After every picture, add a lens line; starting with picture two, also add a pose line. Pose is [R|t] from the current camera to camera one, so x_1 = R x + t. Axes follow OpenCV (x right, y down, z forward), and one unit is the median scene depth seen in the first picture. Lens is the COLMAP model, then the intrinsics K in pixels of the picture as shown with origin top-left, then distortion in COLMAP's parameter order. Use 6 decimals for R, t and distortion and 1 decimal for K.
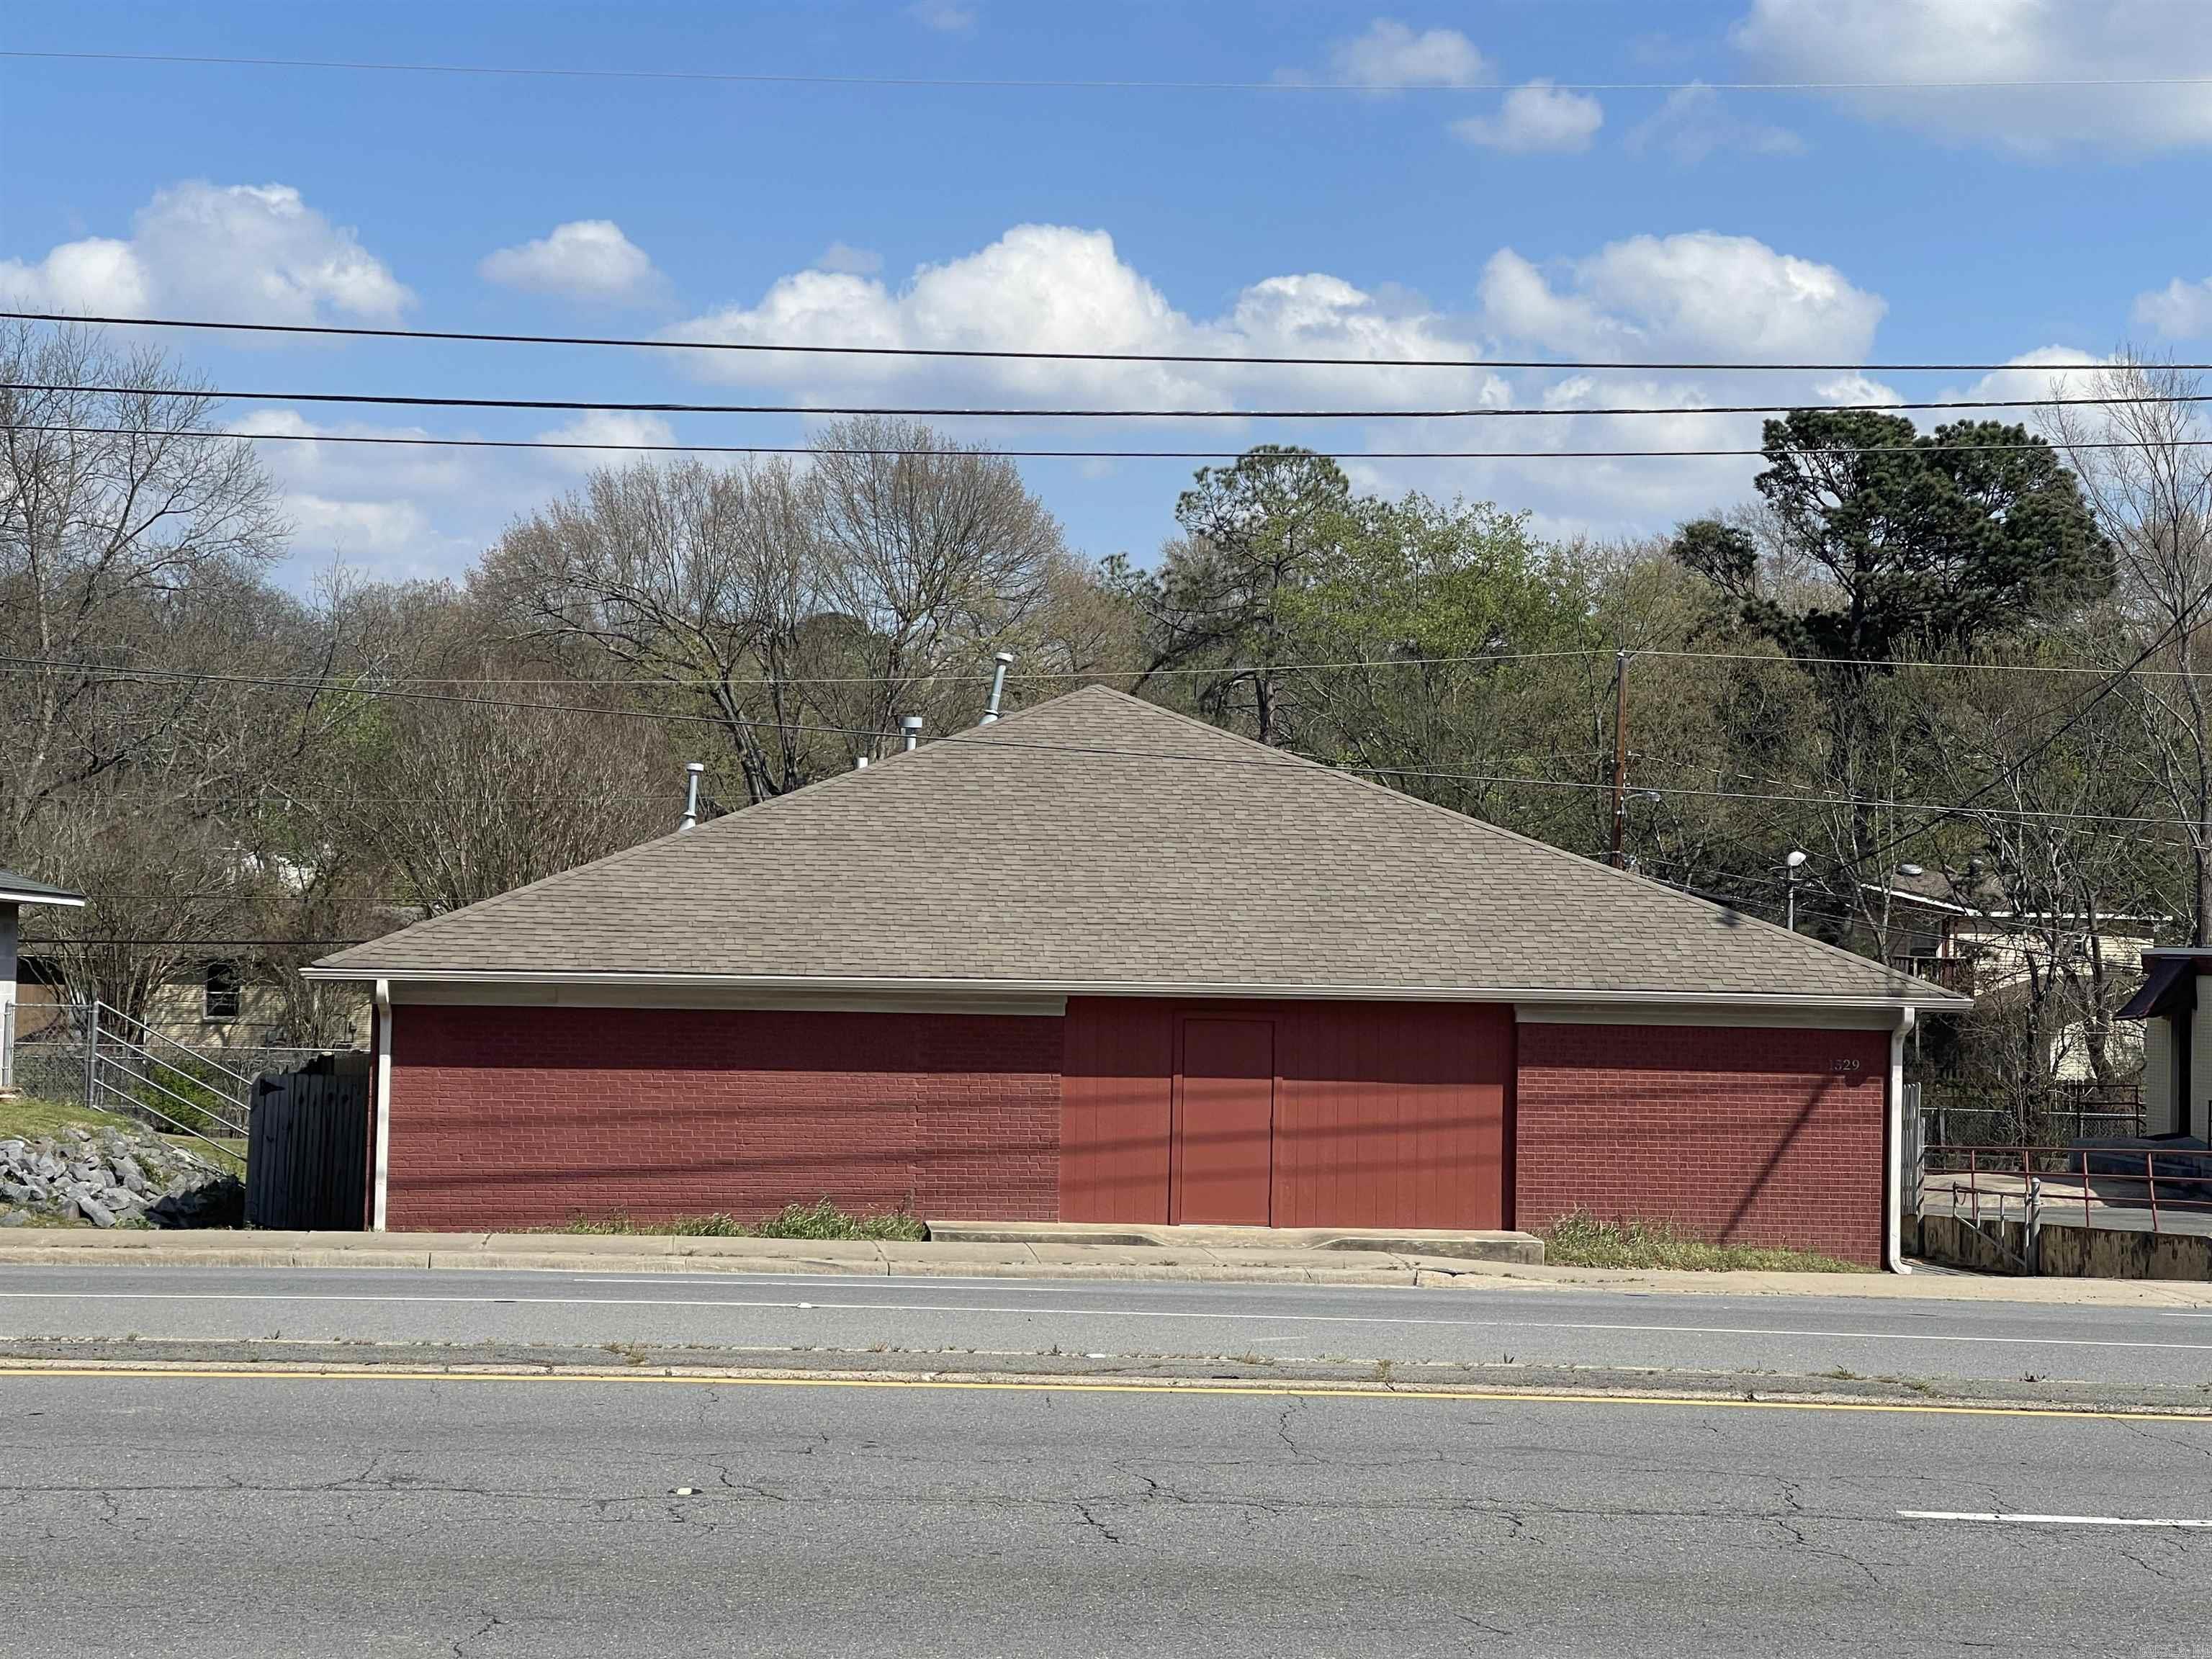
lens RADIAL K [[4292.3, 0, 1106.0], [0, 4292.3, 829.5], [0, 0, 1]] dist [0.213871, 0.325704]
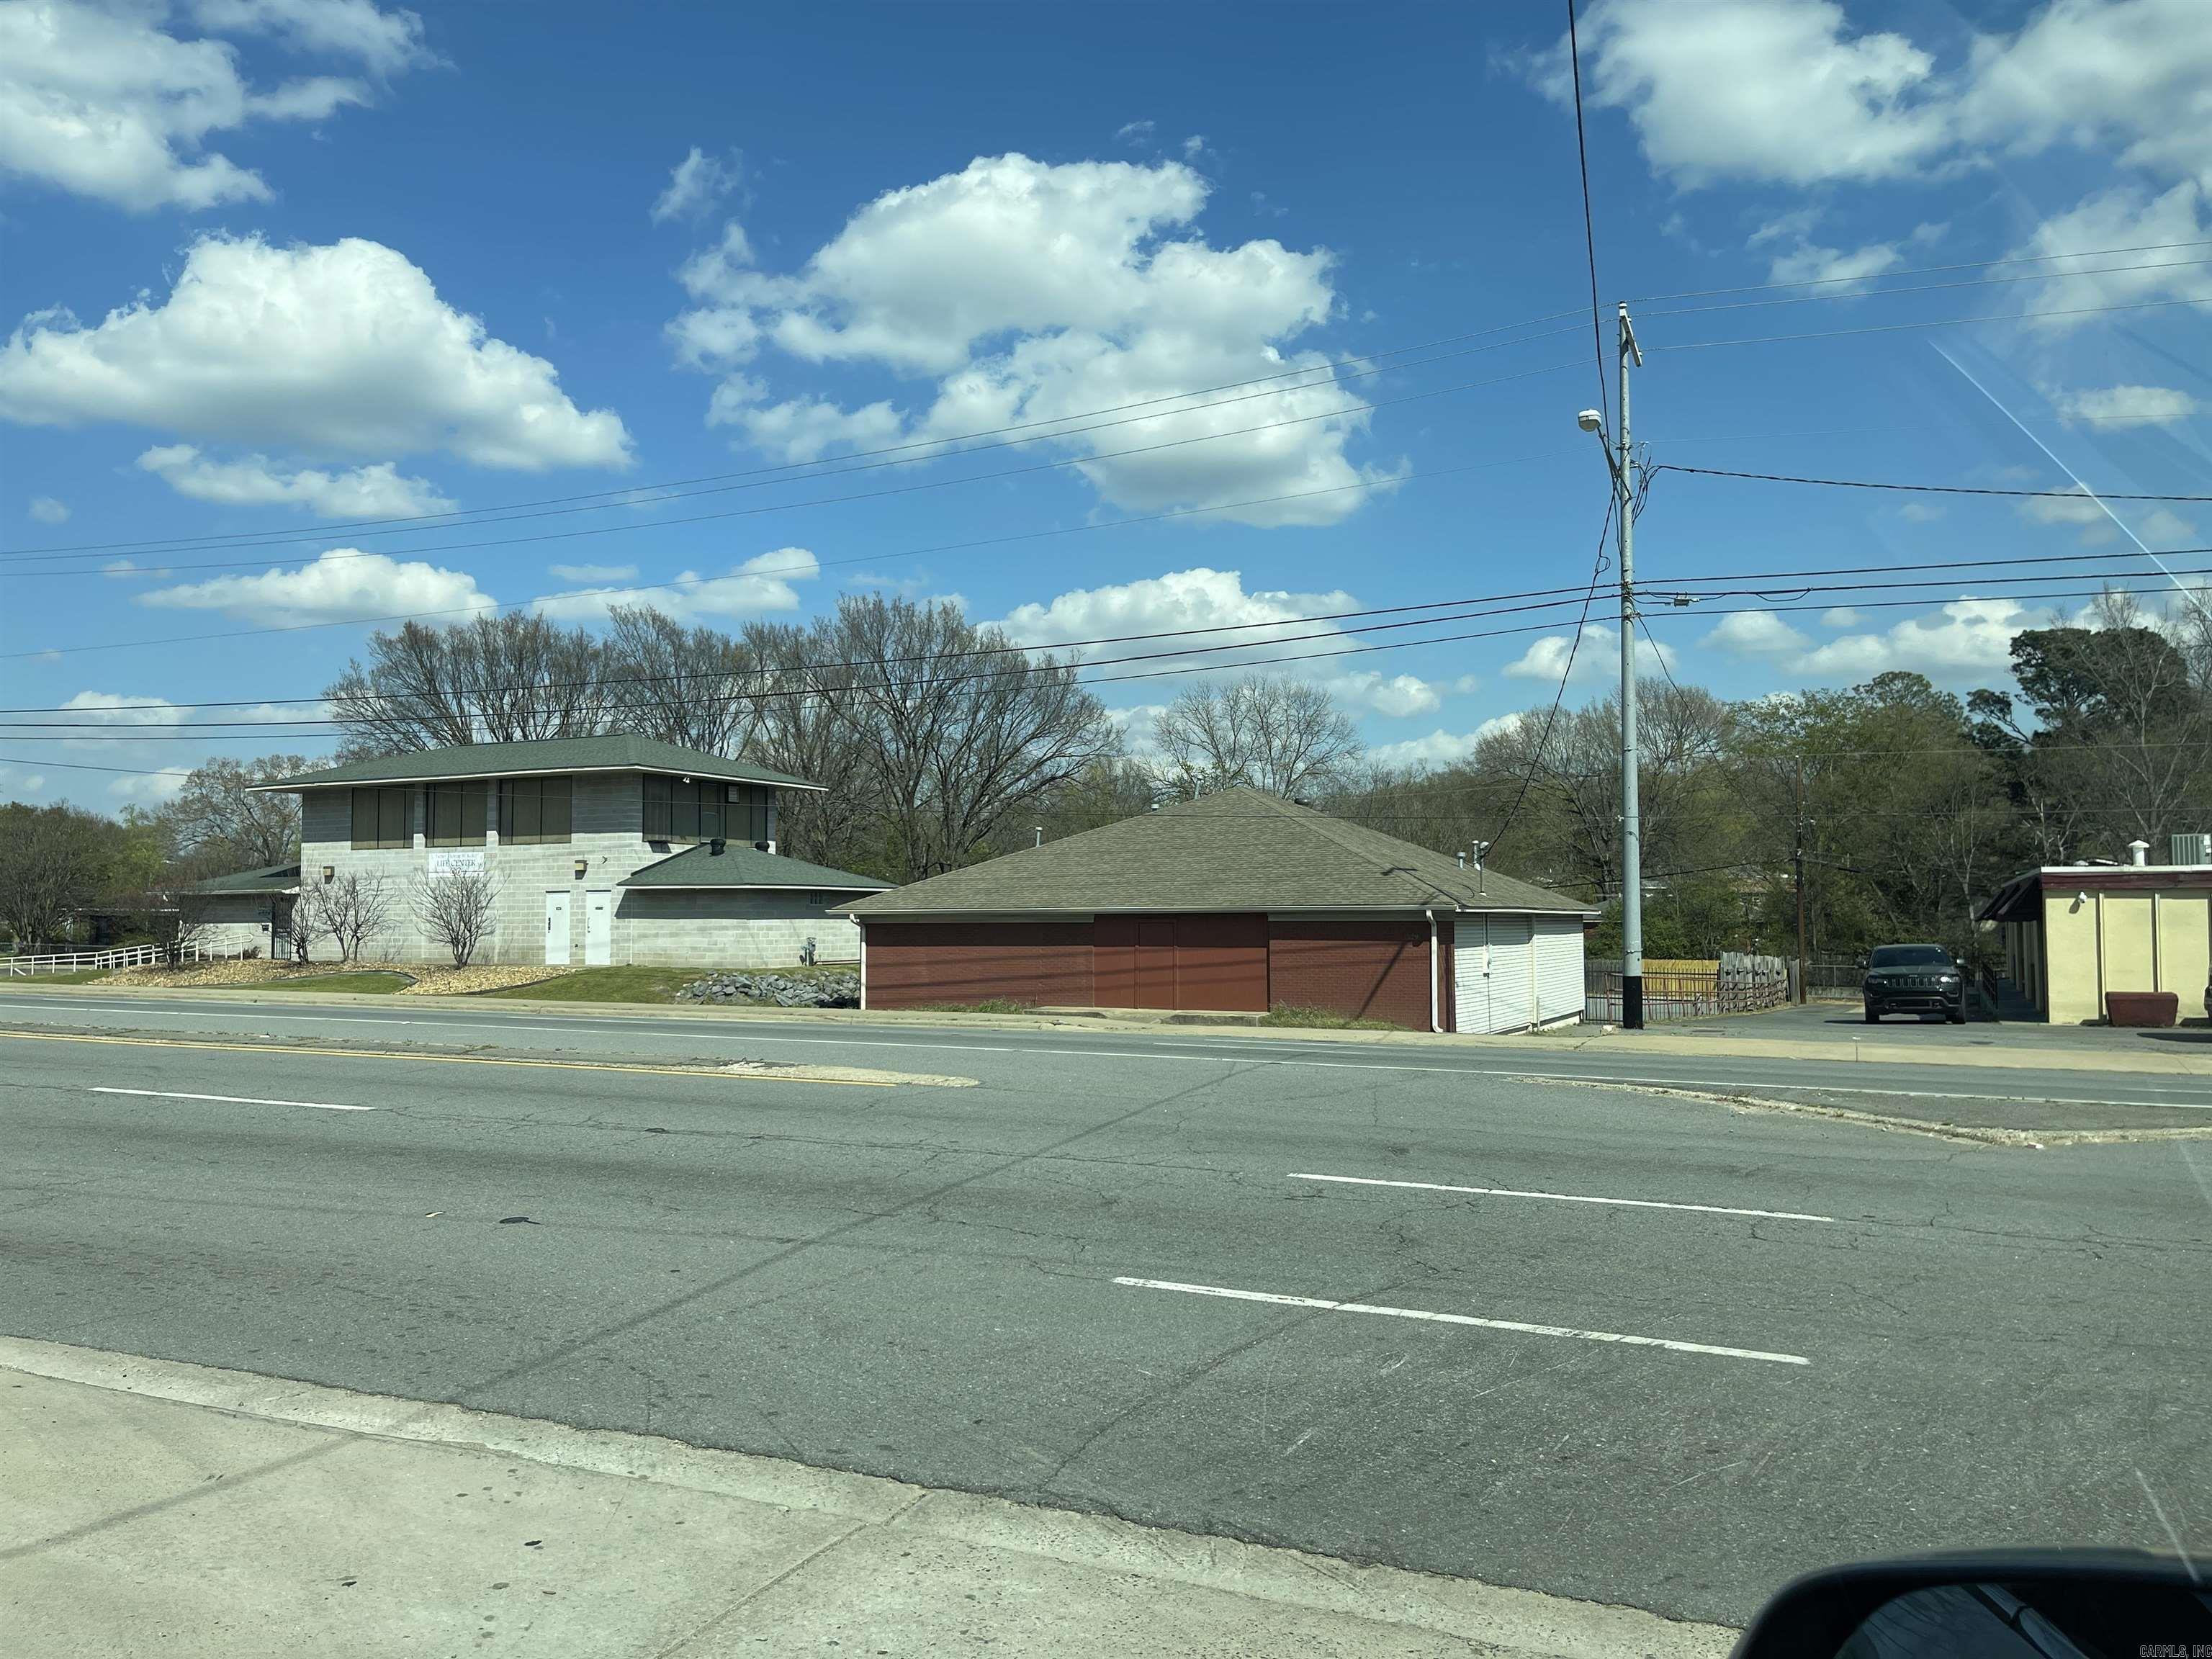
lens RADIAL K [[1685.8, 0, 1106.0], [0, 1685.8, 829.5], [0, 0, 1]] dist [0.046134, -0.001400]
pose [[0.845668, -0.053388, -0.531032, 0.495001], [0.038134, 0.998485, -0.039656, 0.028928], [0.532344, 0.013285, 0.846424, 0.201021]]
